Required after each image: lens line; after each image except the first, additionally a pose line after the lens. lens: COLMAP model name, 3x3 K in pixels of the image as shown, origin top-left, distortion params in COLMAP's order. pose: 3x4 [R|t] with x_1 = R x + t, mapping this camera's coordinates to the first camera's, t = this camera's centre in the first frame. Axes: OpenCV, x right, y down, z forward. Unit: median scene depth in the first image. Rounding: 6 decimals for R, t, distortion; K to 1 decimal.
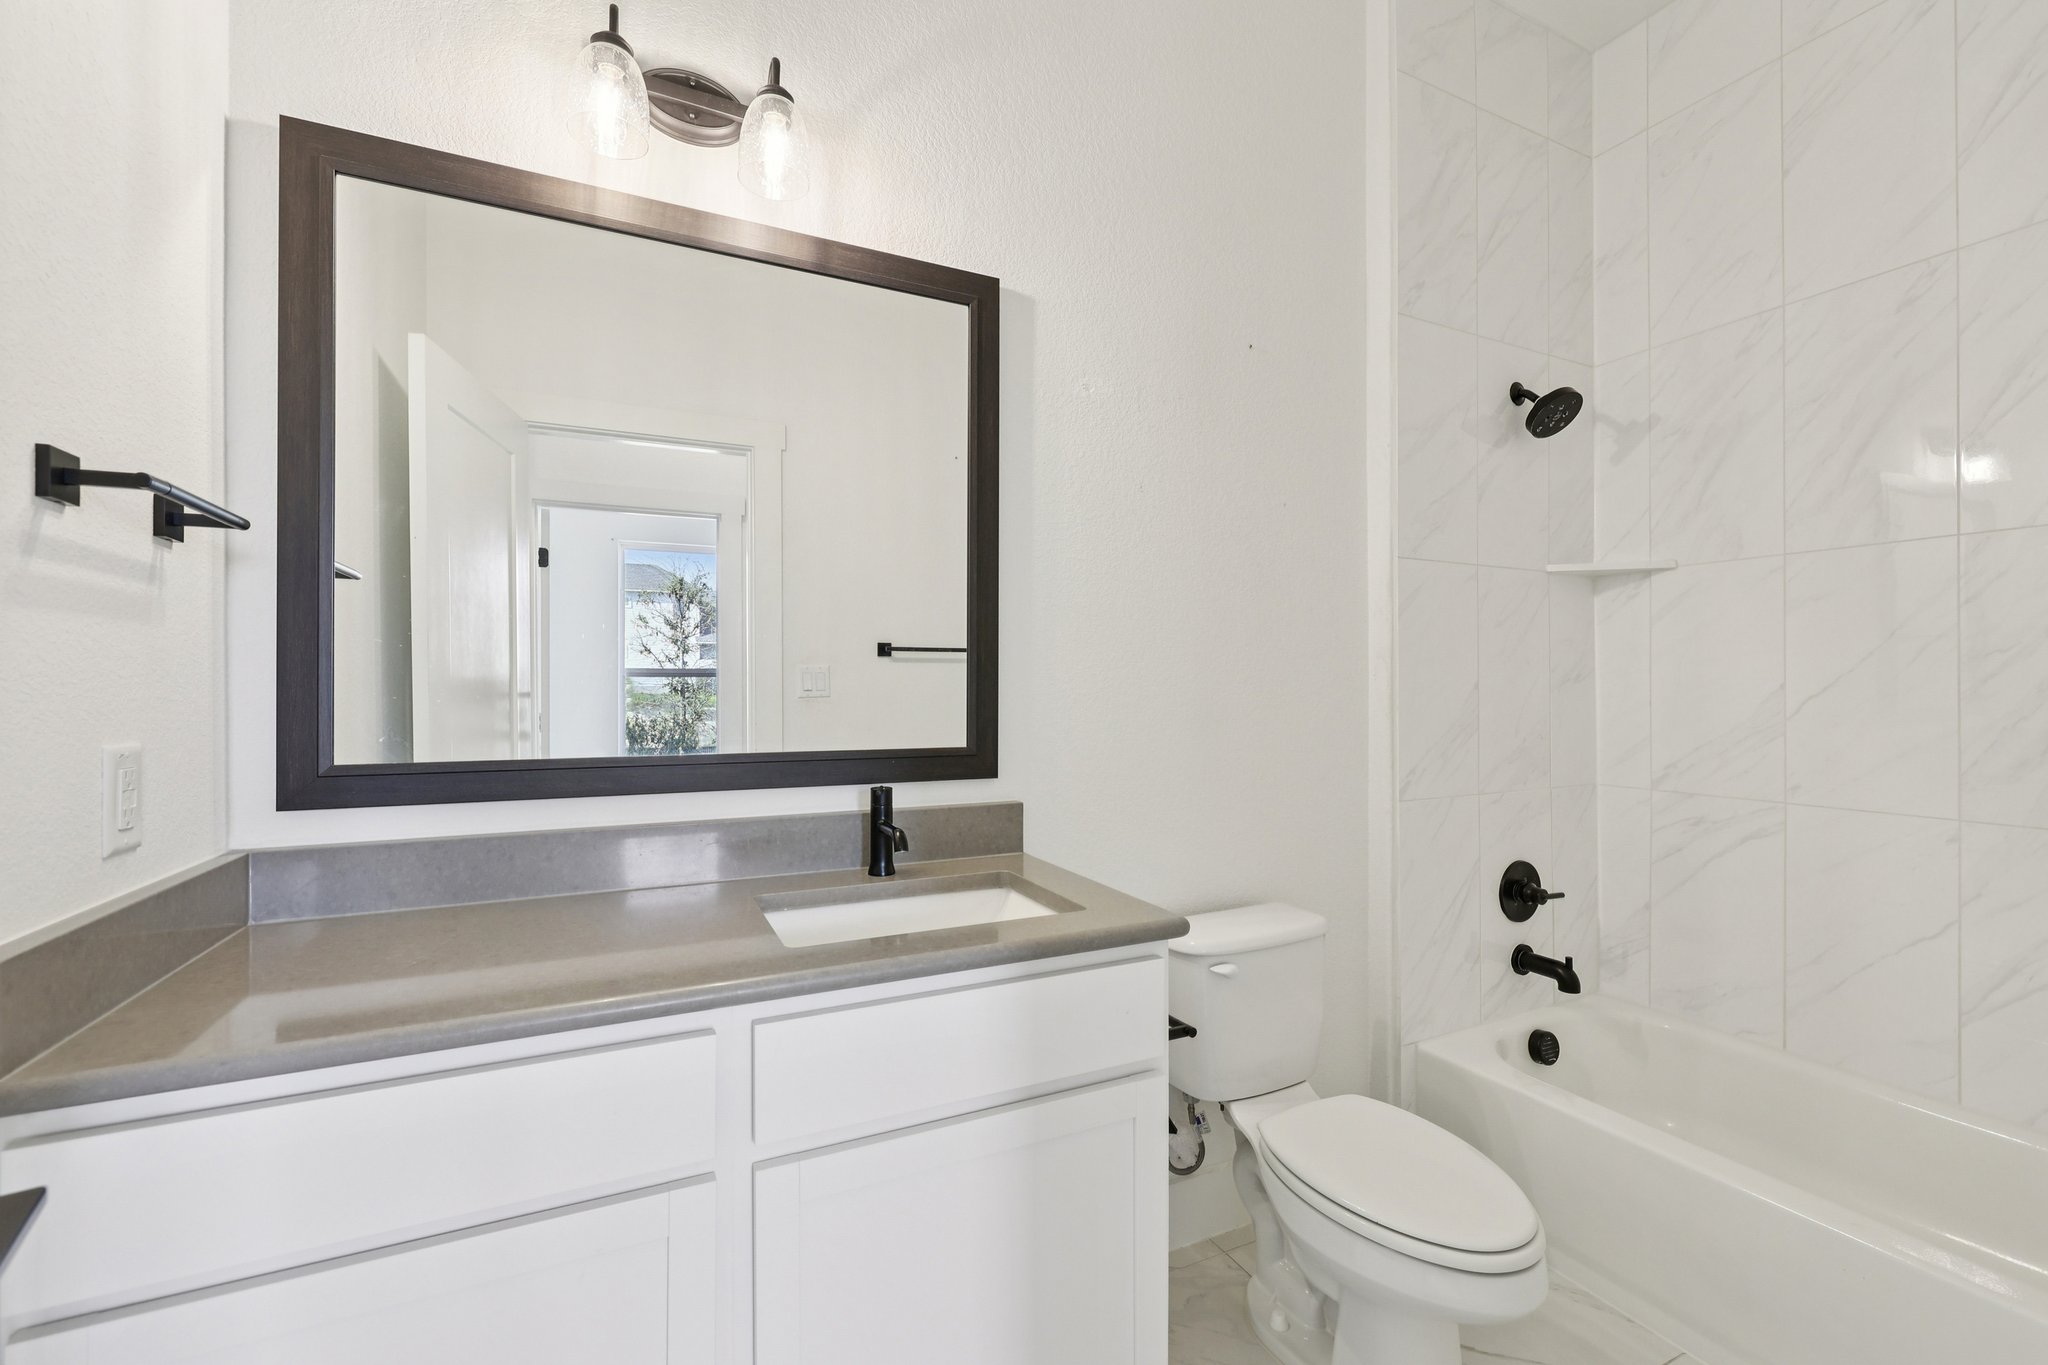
lens RADIAL K [[862.9, 0, 1031.4], [0, 862.9, 692.1], [0, 0, 1]] dist [-0.002197, 0.000453]
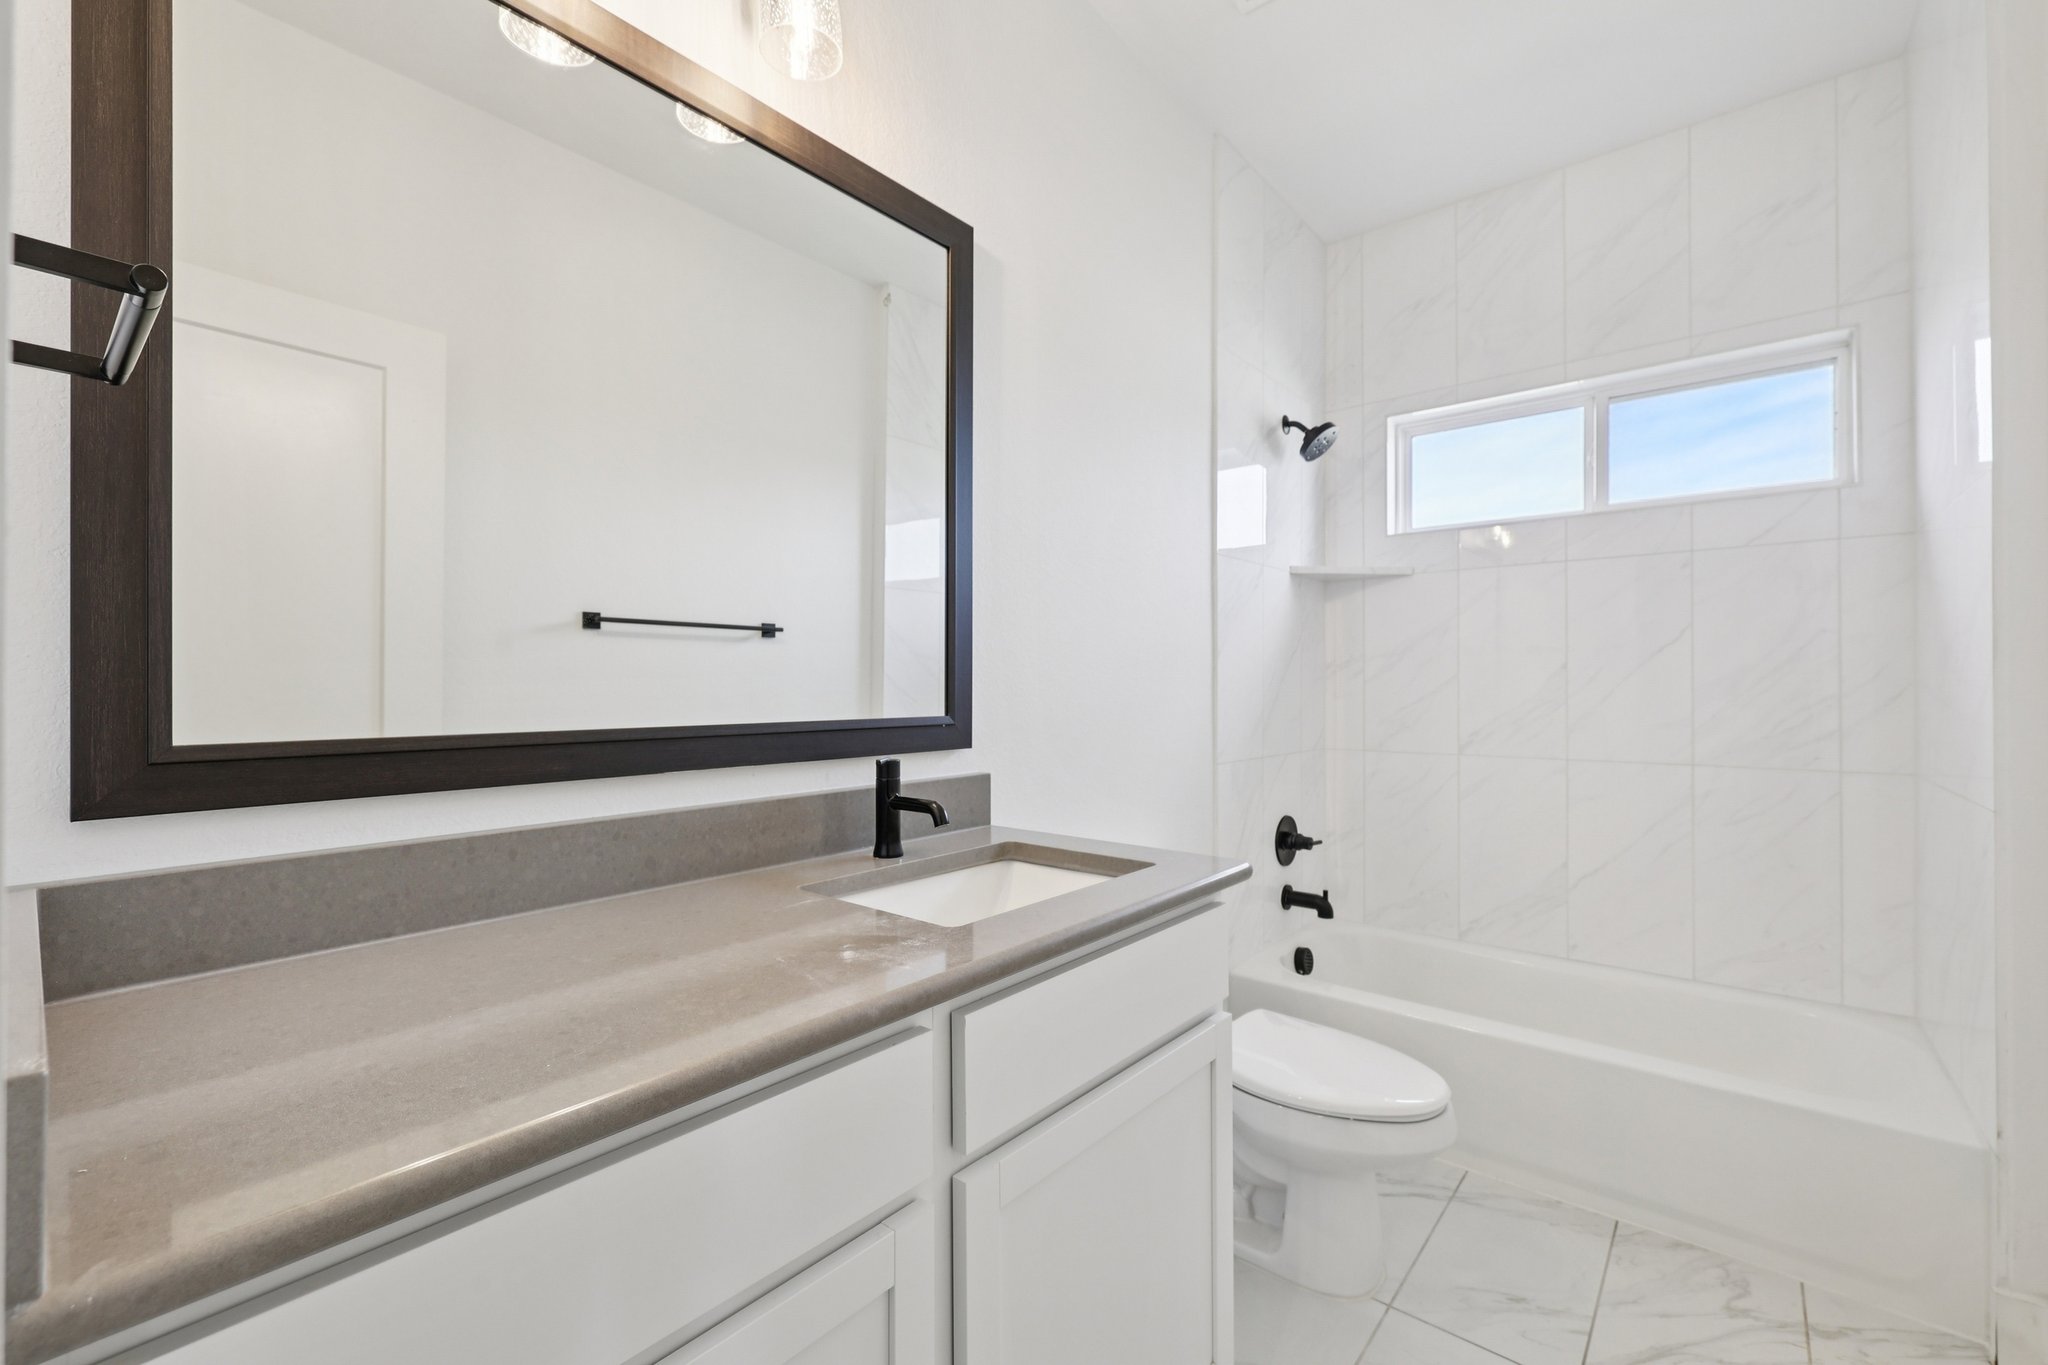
lens RADIAL K [[862.9, 0, 1037.8], [0, 862.9, 690.9], [0, 0, 1]] dist [-0.002197, 0.000453]
pose [[0.905104, 0.004107, 0.425170, -0.379347], [-0.008969, 0.999915, 0.009435, 0.024390], [-0.425095, -0.012353, 0.905065, 0.099824]]
